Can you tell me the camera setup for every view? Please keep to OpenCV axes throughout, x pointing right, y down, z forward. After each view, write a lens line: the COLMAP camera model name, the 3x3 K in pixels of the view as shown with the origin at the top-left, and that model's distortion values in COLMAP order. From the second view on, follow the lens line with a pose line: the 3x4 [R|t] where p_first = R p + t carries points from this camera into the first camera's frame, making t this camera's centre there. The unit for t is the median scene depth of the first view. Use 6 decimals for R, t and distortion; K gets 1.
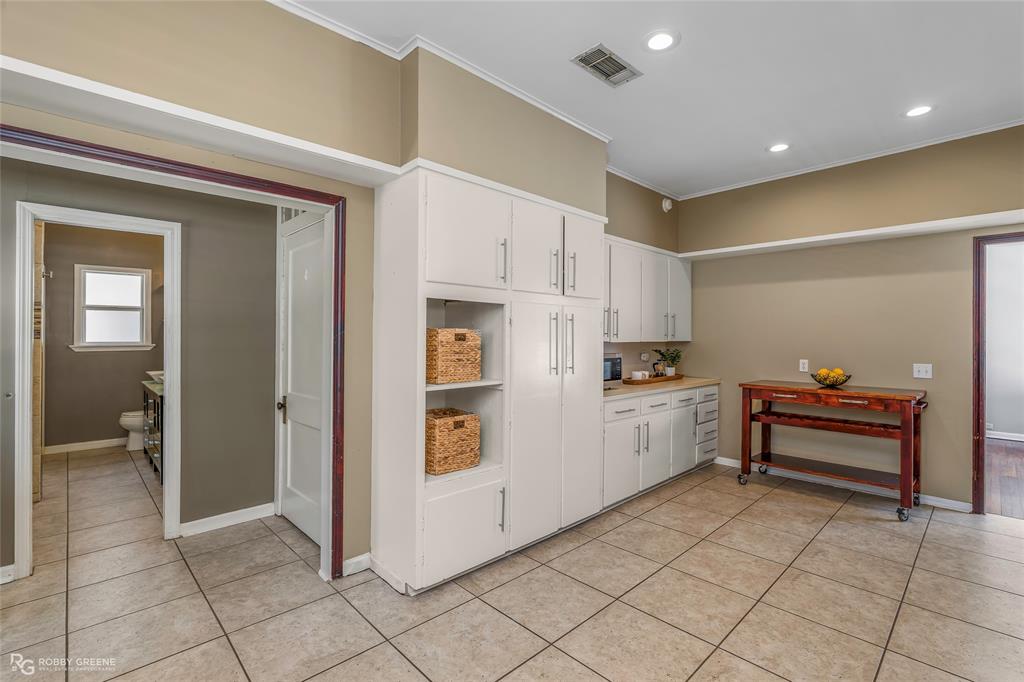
lens RADIAL K [[461.4, 0, 513.3], [0, 461.4, 336.2], [0, 0, 1]] dist [-0.004777, 0.001725]
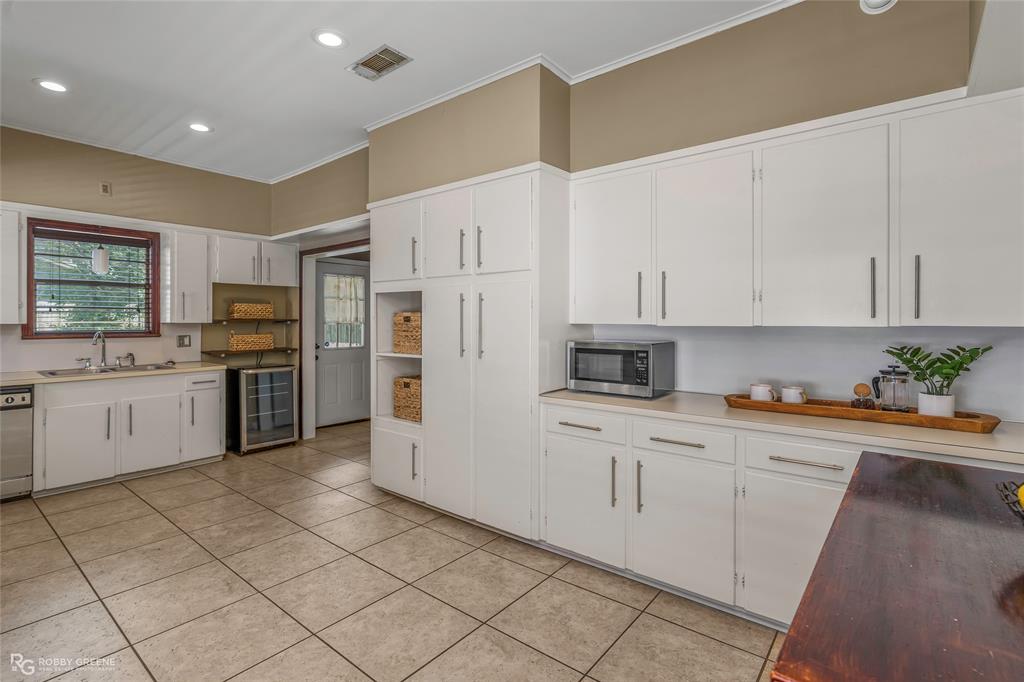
lens RADIAL K [[483.8, 0, 509.3], [0, 483.8, 321.6], [0, 0, 1]] dist [-0.003246, 0.001031]
pose [[0.125454, -0.001015, -0.992099, 1.092513], [0.004284, 0.999991, -0.000482, 0.009430], [0.992090, -0.004190, 0.125457, 0.941437]]
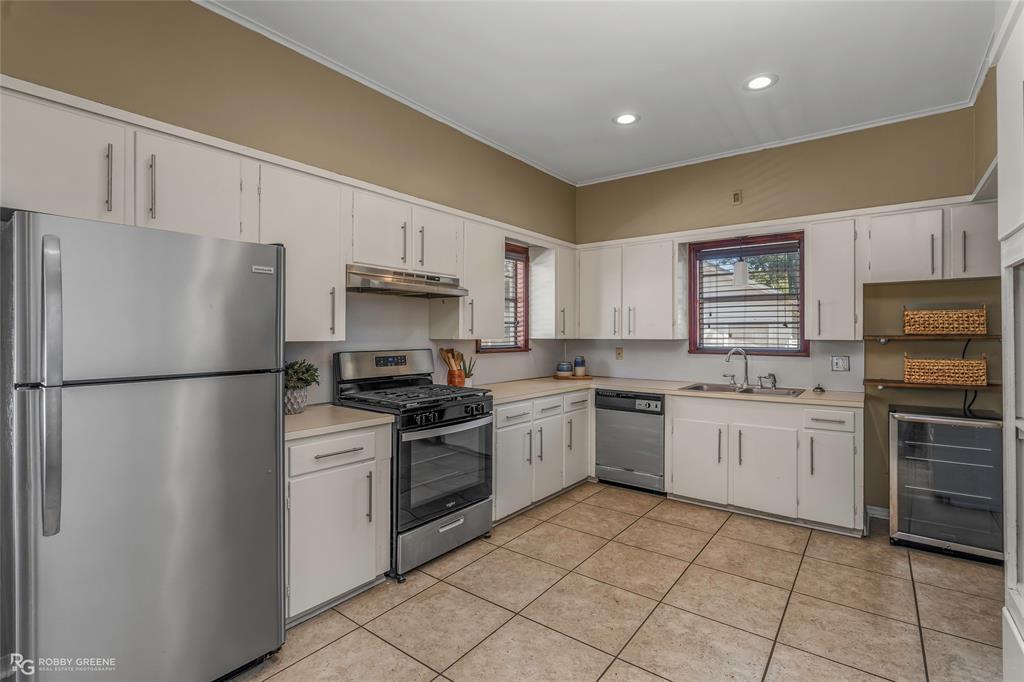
lens RADIAL K [[483.8, 0, 515.2], [0, 483.8, 333.2], [0, 0, 1]] dist [-0.003246, 0.001031]
pose [[-0.986310, -0.006004, -0.164790, 0.409774], [-0.004325, 0.999935, -0.010551, 0.008158], [0.164842, -0.009694, -0.986272, 1.148451]]
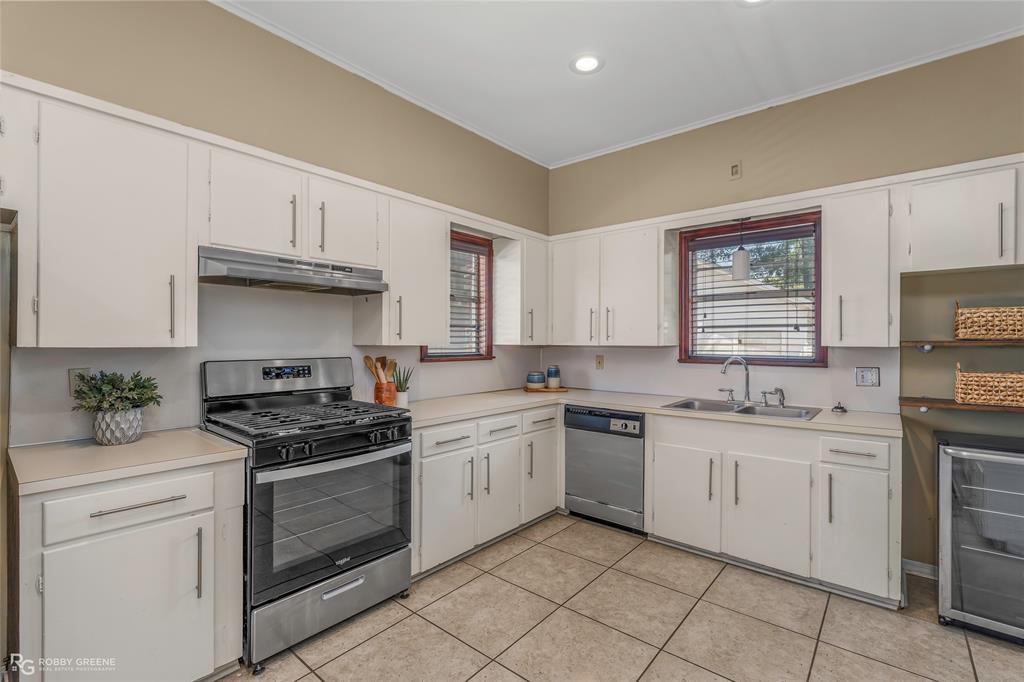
lens RADIAL K [[461.4, 0, 513.4], [0, 461.4, 343.1], [0, 0, 1]] dist [-0.004777, 0.001725]
pose [[-0.993144, -0.006086, -0.116736, 0.210205], [-0.005694, 0.999977, -0.003683, 0.008708], [0.116756, -0.002993, -0.993156, 0.912370]]
